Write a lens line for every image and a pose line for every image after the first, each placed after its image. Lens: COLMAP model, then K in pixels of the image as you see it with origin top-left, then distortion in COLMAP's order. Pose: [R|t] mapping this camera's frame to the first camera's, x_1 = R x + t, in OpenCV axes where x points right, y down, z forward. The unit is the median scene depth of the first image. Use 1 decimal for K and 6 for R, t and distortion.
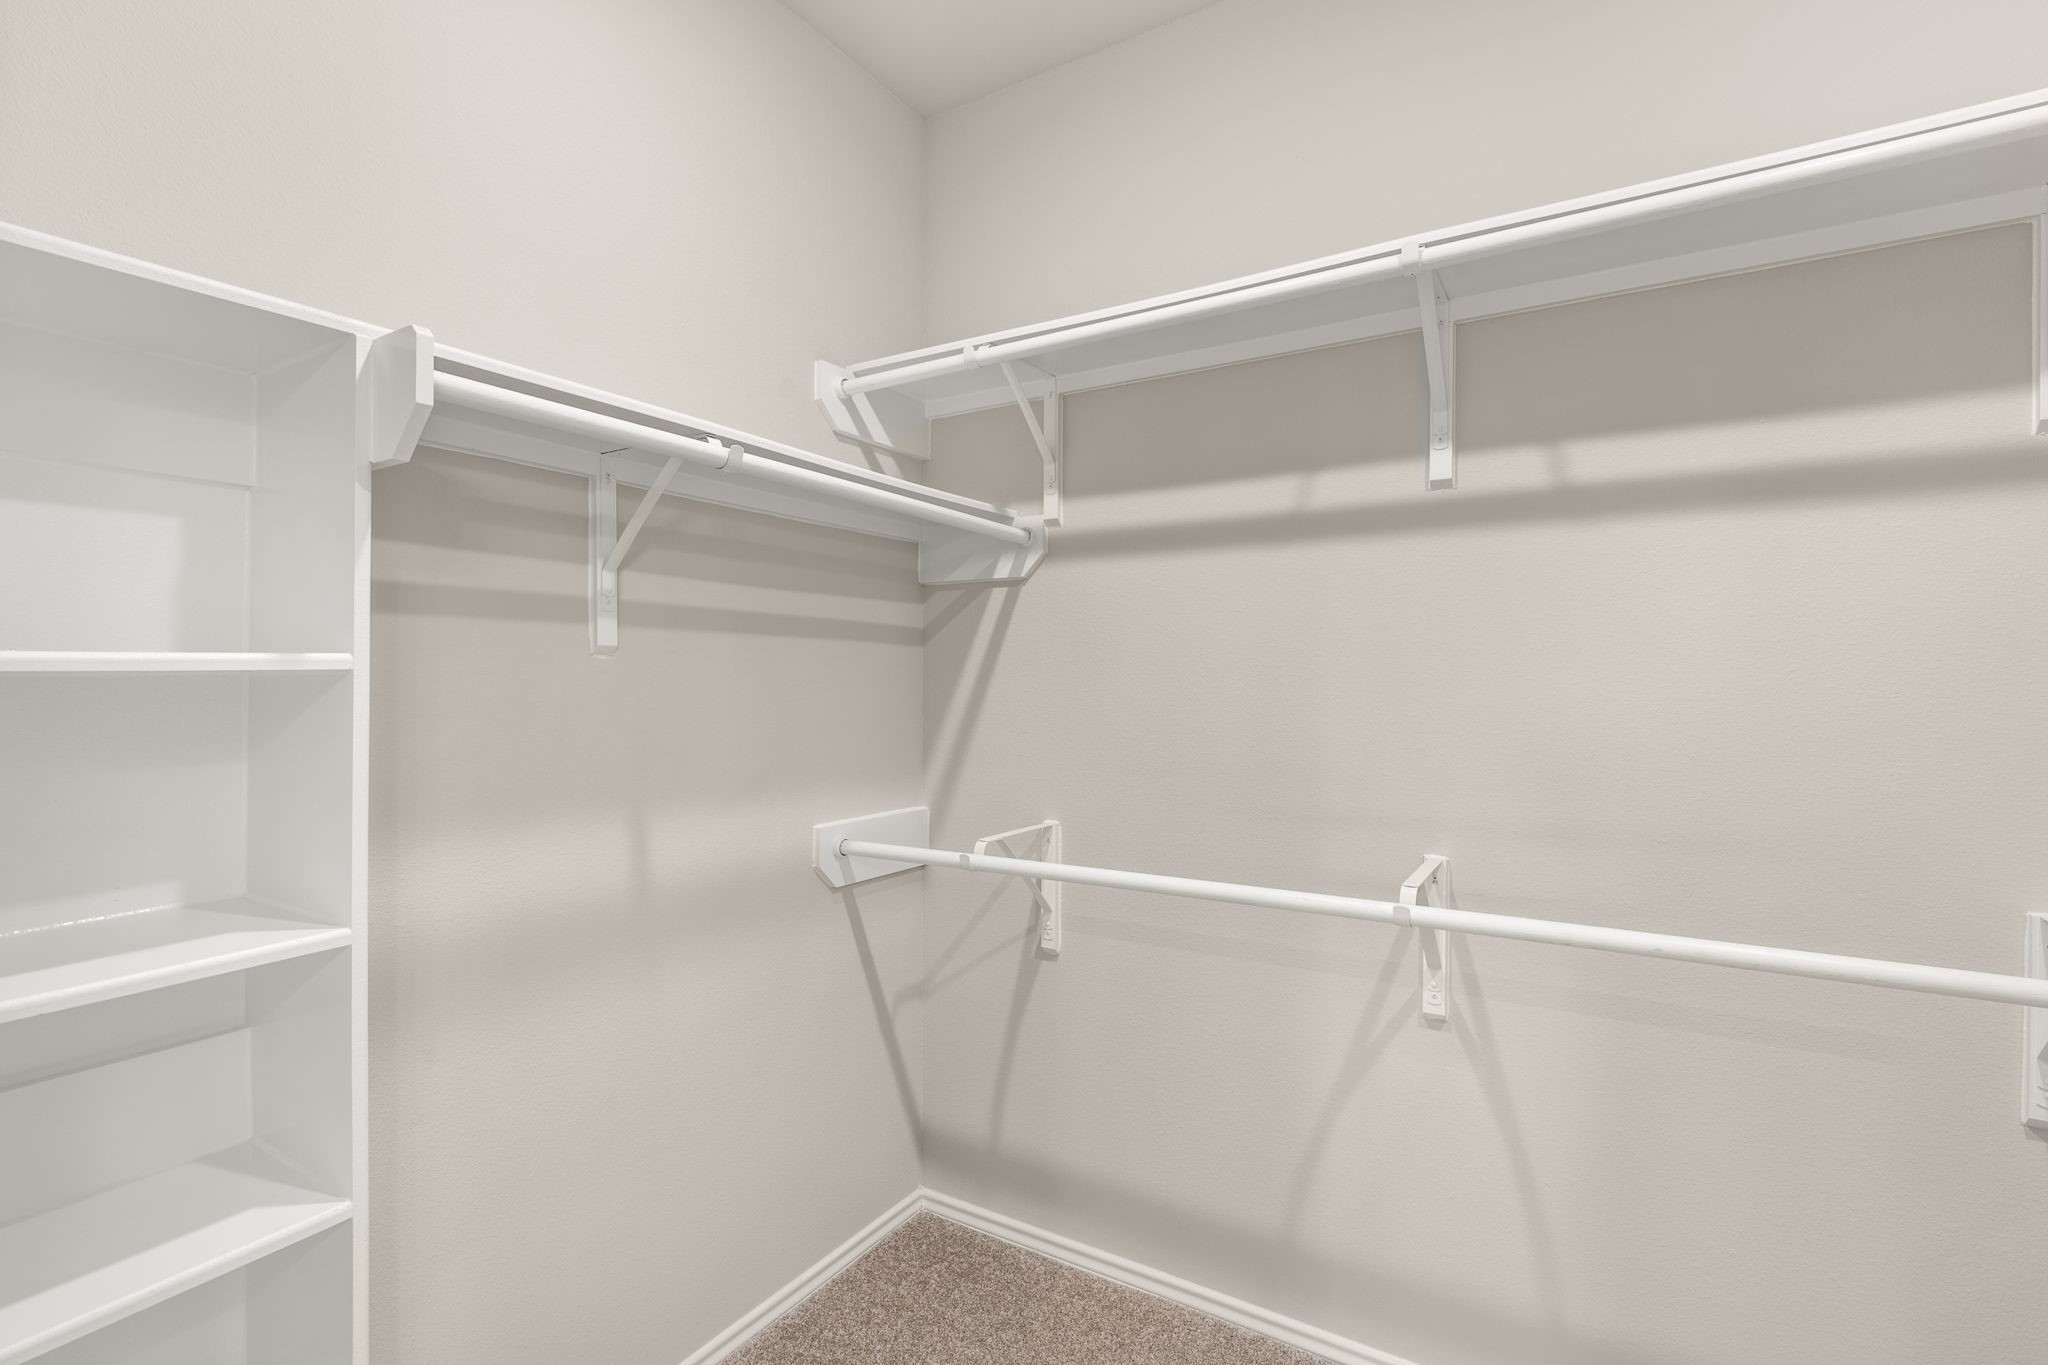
lens RADIAL K [[930.8, 0, 1028.2], [0, 930.8, 678.6], [0, 0, 1]] dist [0.001621, 0.000529]
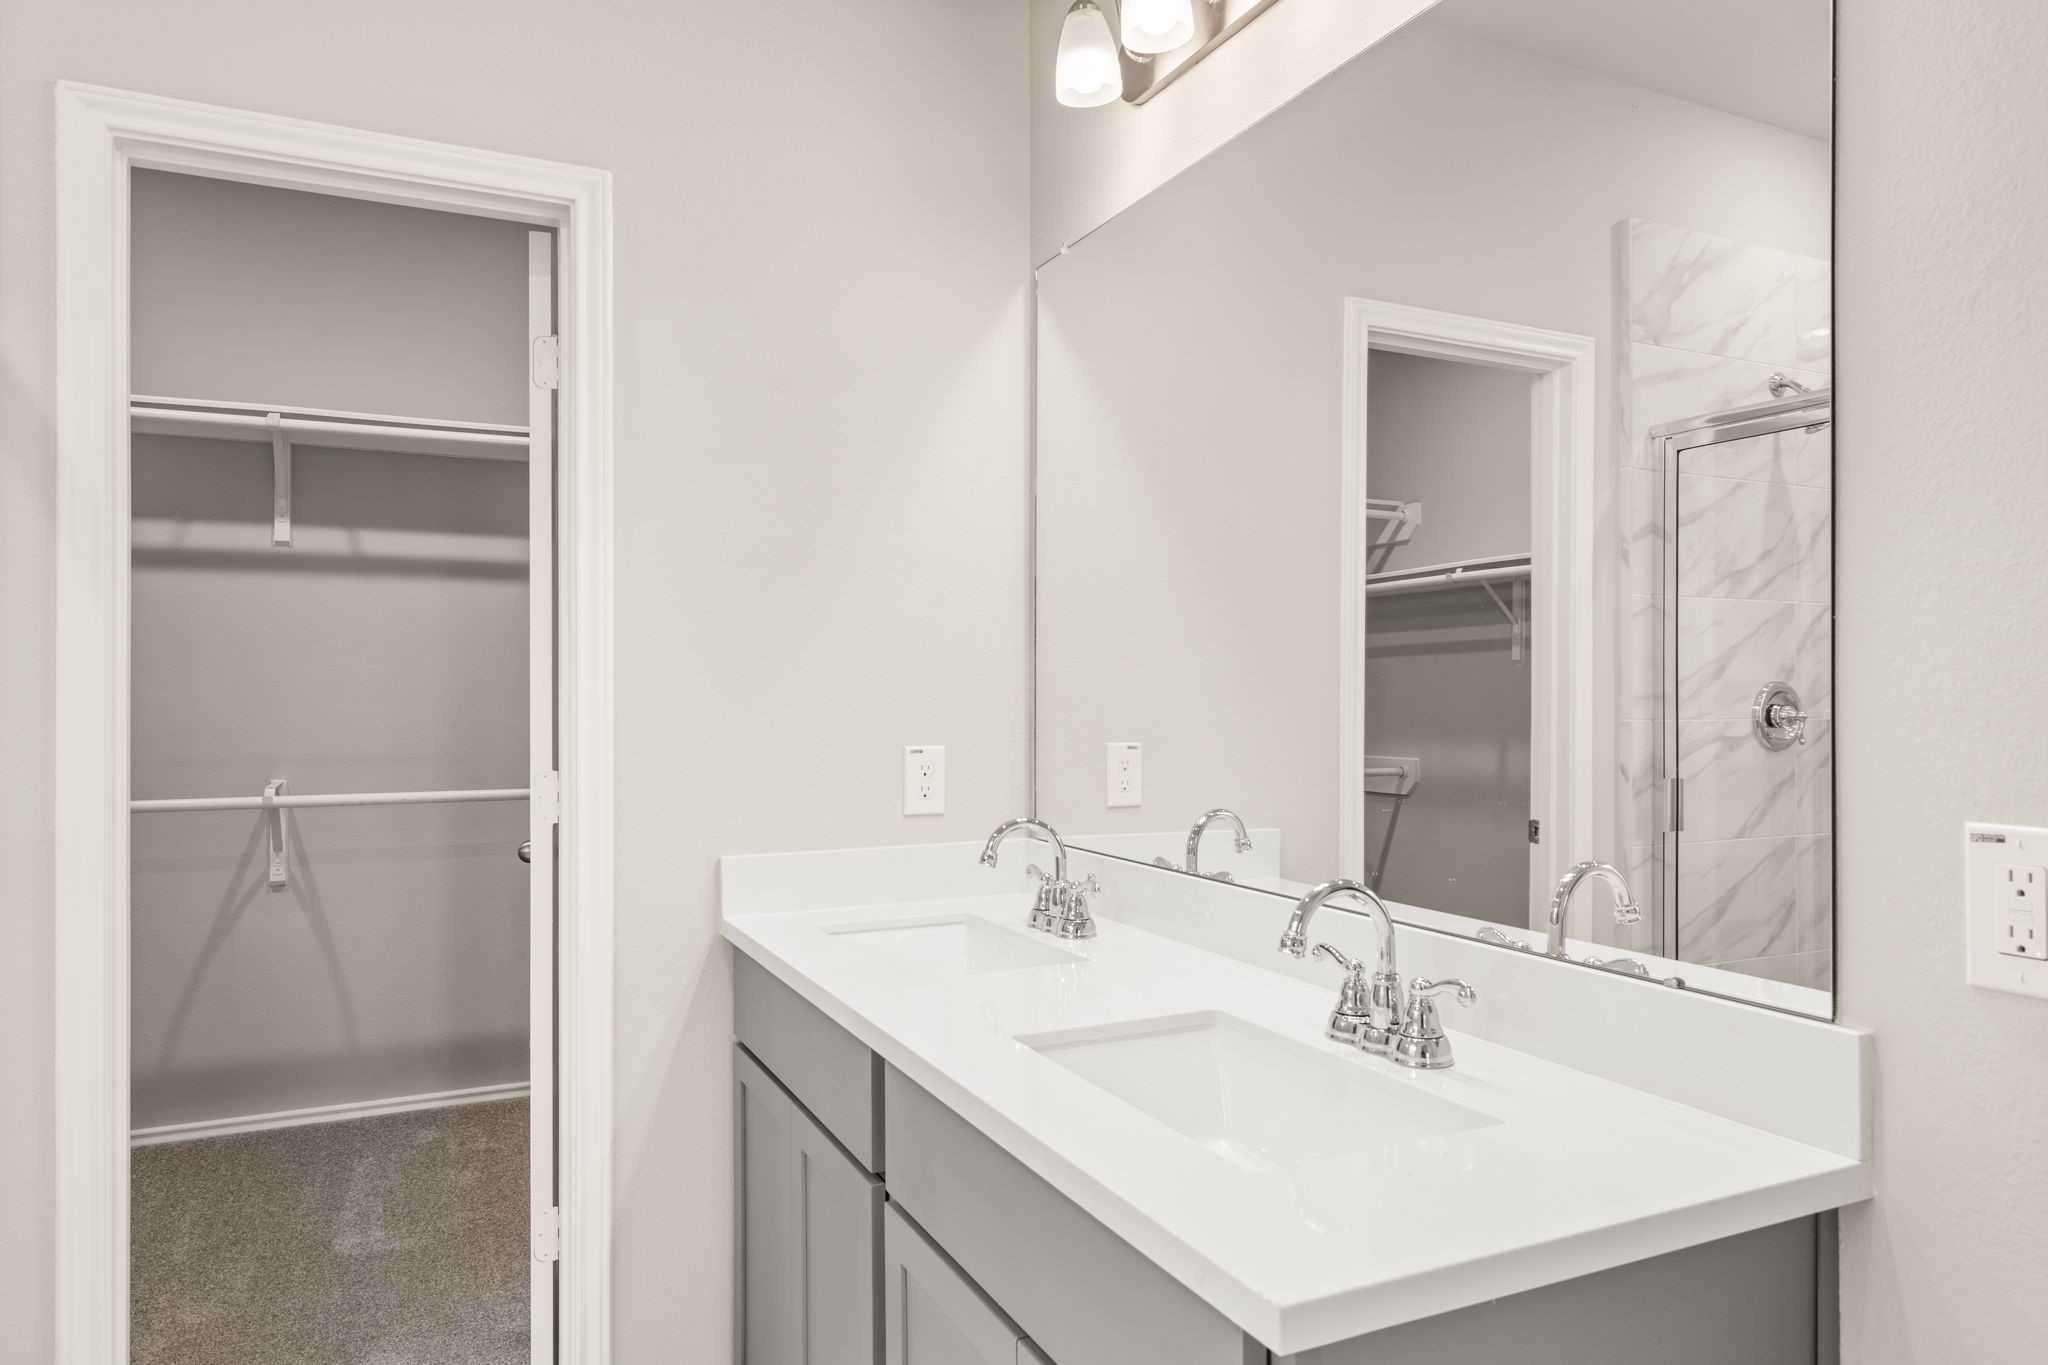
lens RADIAL K [[1320.7, 0, 1016.7], [0, 1320.7, 686.3], [0, 0, 1]] dist [0.003928, 0.003547]
pose [[0.547681, 0.002434, 0.836683, -0.748088], [0.004141, 0.999976, -0.005620, 0.050500], [-0.836677, 0.006543, 0.547658, -1.264540]]
